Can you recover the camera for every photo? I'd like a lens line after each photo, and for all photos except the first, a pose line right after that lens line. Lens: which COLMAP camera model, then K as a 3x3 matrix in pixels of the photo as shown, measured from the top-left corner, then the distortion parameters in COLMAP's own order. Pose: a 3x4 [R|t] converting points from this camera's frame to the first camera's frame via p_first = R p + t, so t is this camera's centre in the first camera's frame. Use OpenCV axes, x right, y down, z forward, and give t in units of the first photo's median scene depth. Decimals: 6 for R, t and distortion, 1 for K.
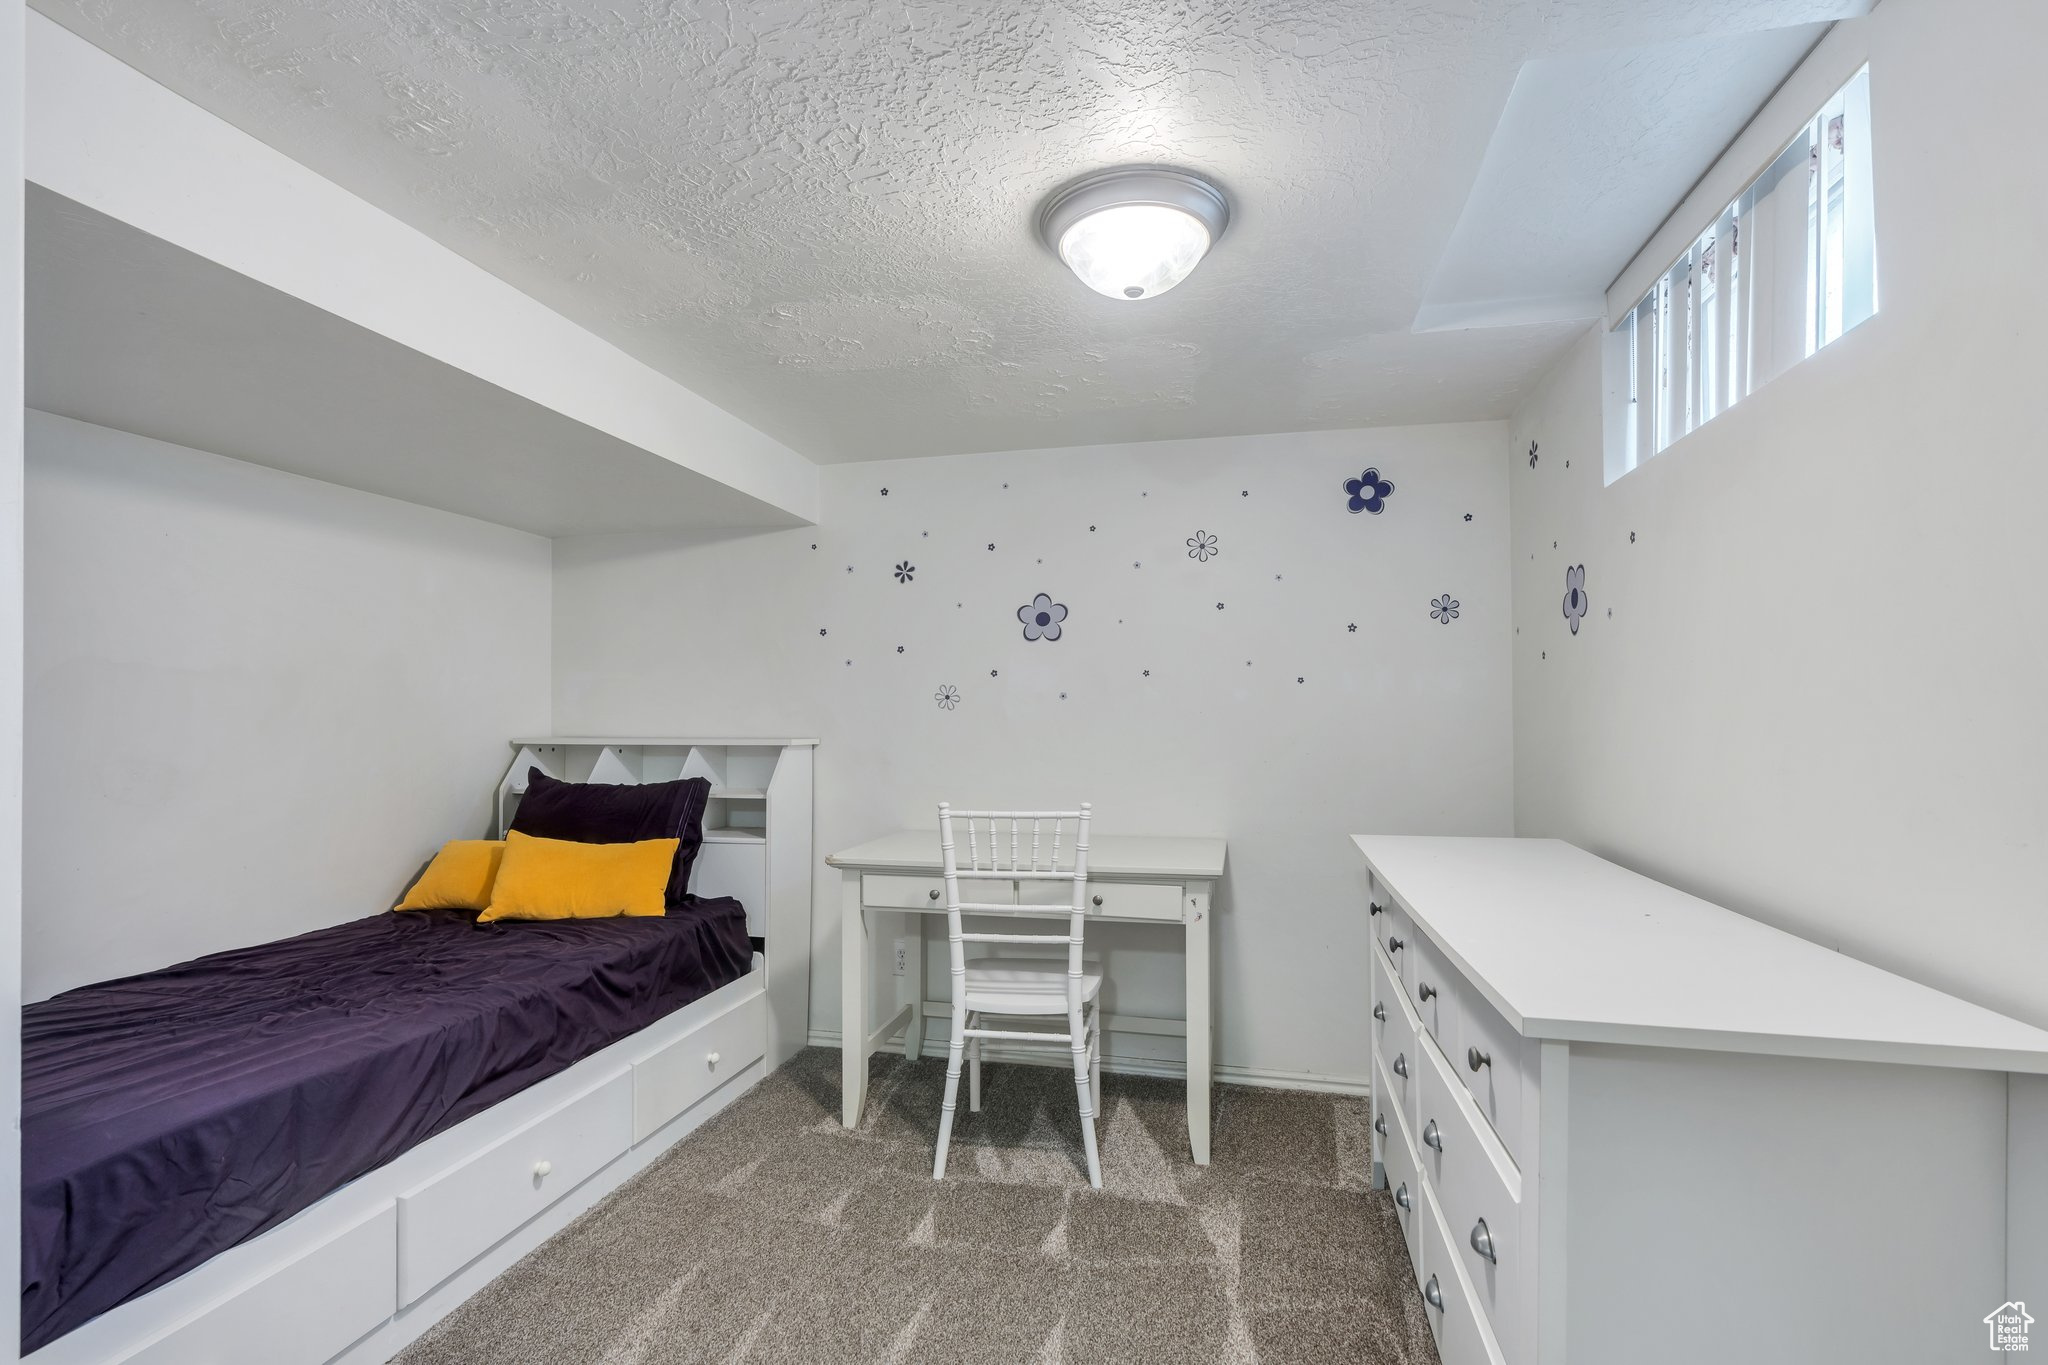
lens RADIAL K [[920.8, 0, 1026.2], [0, 920.8, 711.7], [0, 0, 1]] dist [0.001519, -0.000019]
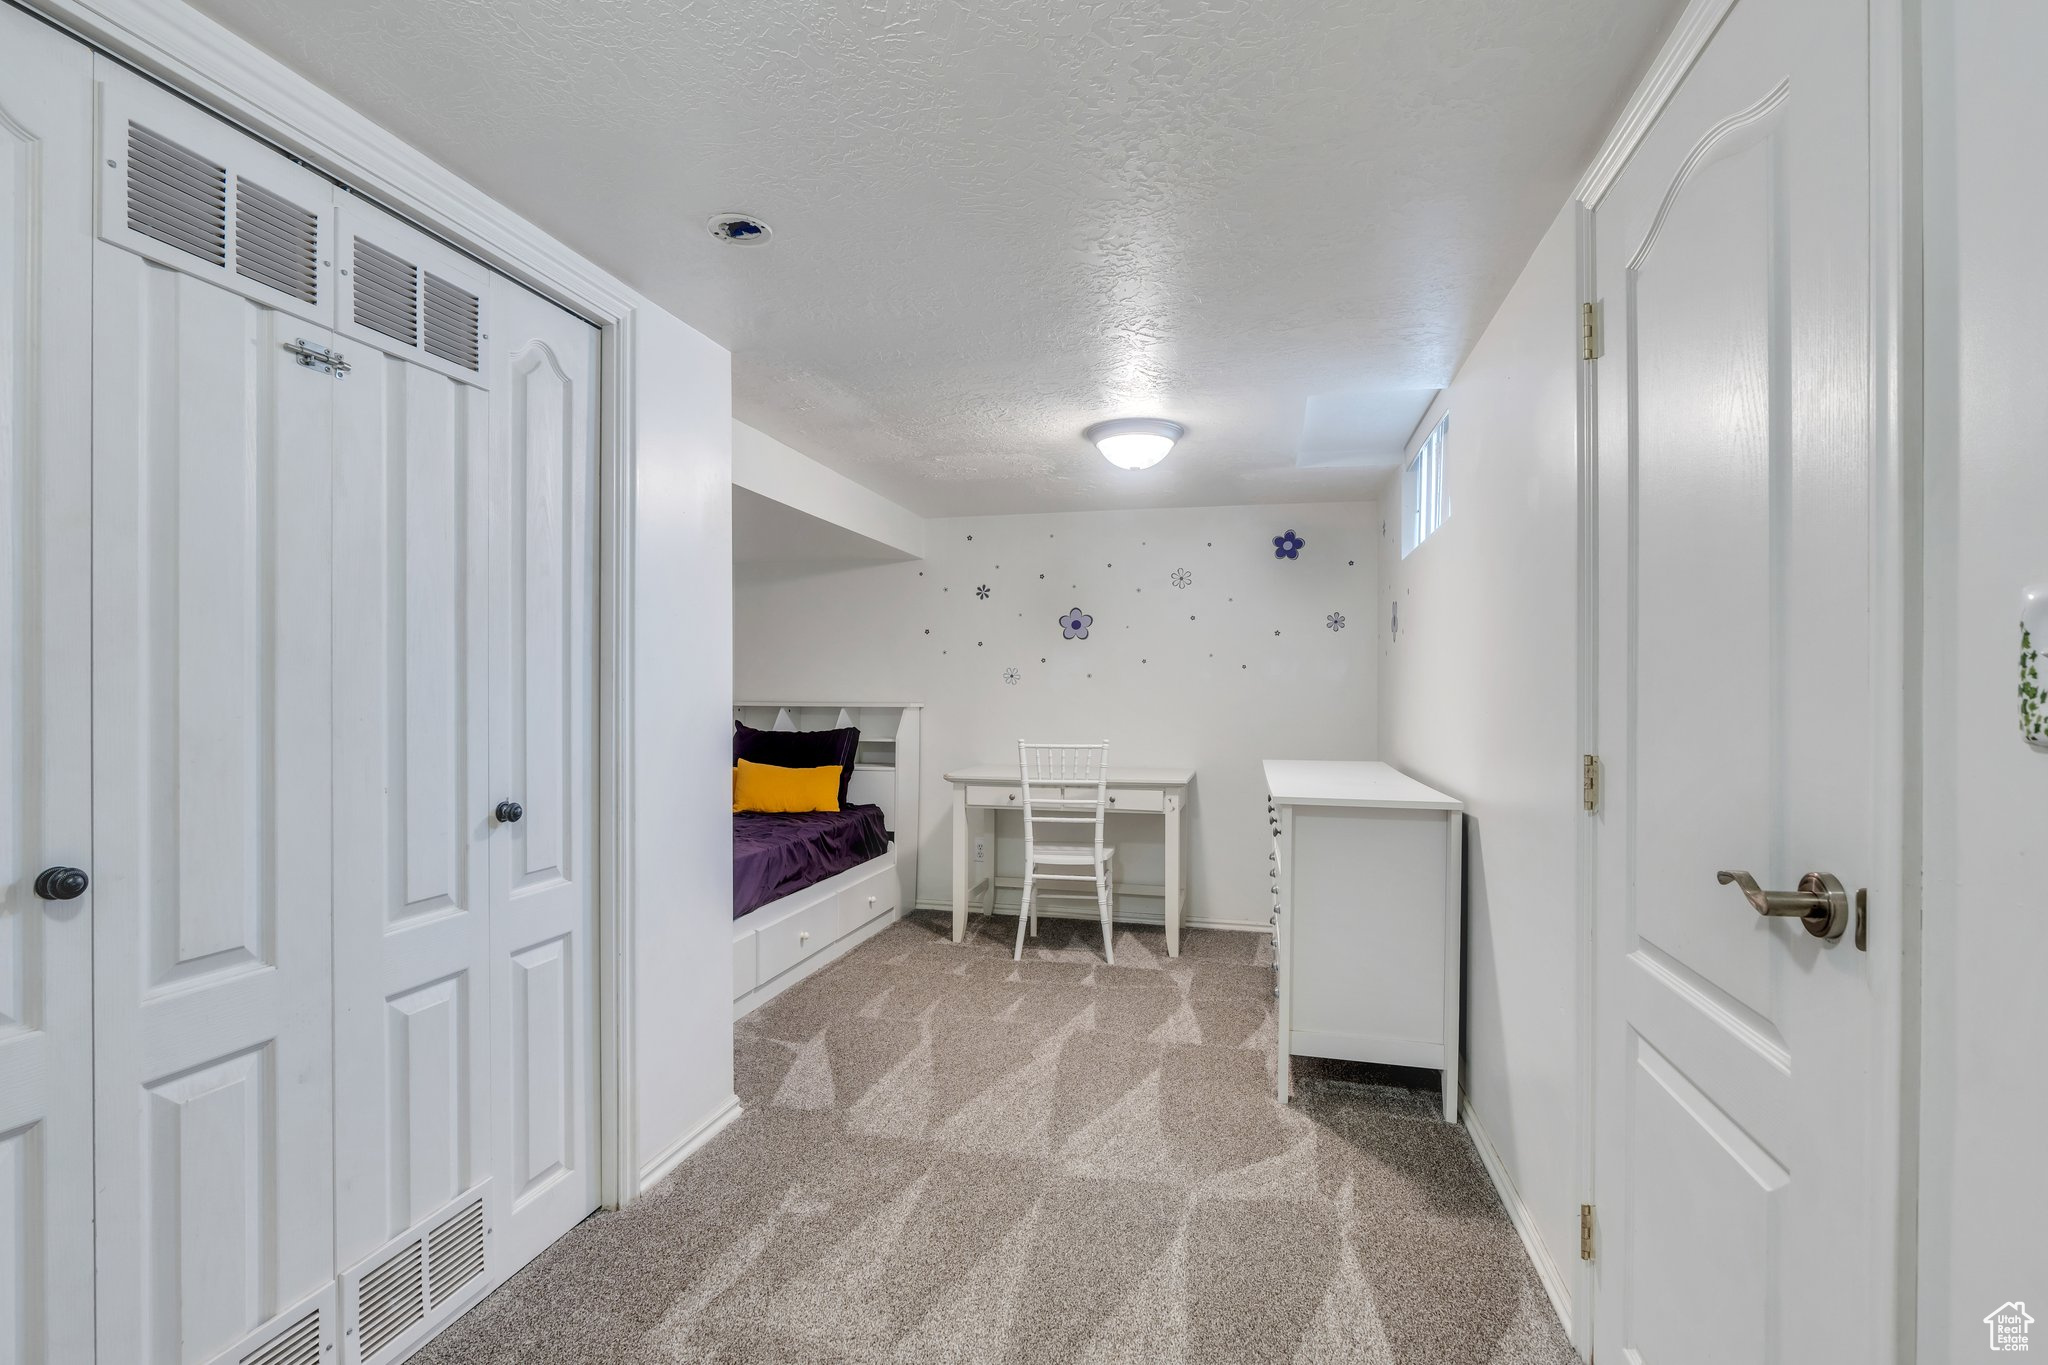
lens RADIAL K [[936.8, 0, 1021.9], [0, 936.8, 688.3], [0, 0, 1]] dist [-0.009239, 0.006232]
pose [[0.999919, 0.007264, -0.010449, -0.066732], [-0.007266, 0.999974, -0.000132, 0.005716], [0.010447, 0.000208, 0.999945, -0.663672]]
